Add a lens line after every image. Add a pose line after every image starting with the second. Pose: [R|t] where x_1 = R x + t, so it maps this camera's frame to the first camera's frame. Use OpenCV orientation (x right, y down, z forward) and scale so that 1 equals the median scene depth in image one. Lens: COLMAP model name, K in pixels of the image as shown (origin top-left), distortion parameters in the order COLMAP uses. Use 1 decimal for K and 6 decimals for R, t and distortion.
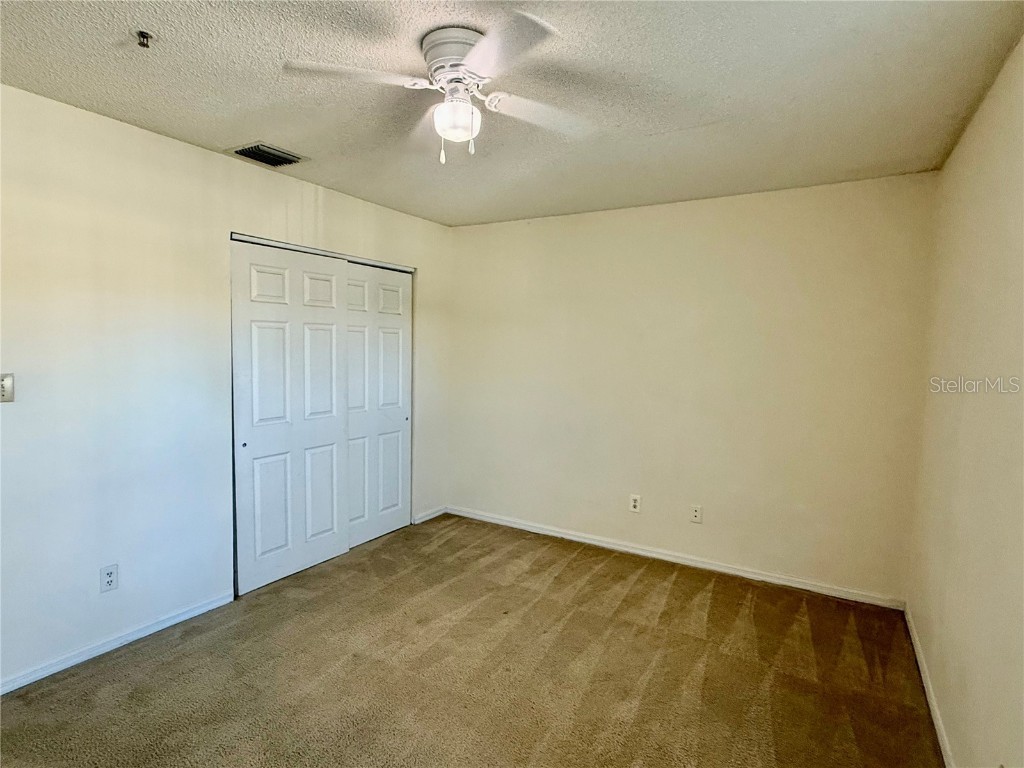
lens RADIAL K [[528.9, 0, 466.9], [0, 528.9, 385.4], [0, 0, 1]] dist [-0.001240, -0.000211]
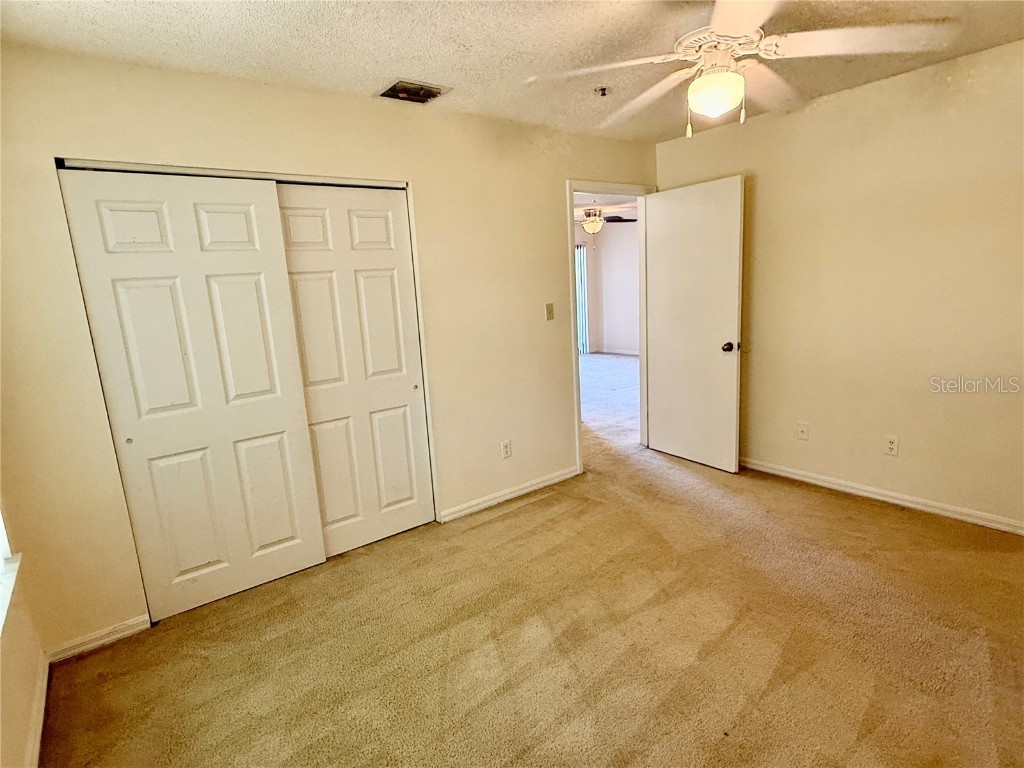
lens RADIAL K [[528.9, 0, 466.9], [0, 528.9, 385.4], [0, 0, 1]] dist [-0.001240, -0.000211]
pose [[0.938734, -0.006927, -0.344574, 0.216896], [0.047552, 0.992839, 0.109587, -0.023031], [0.341347, -0.119258, 0.932341, 0.323020]]
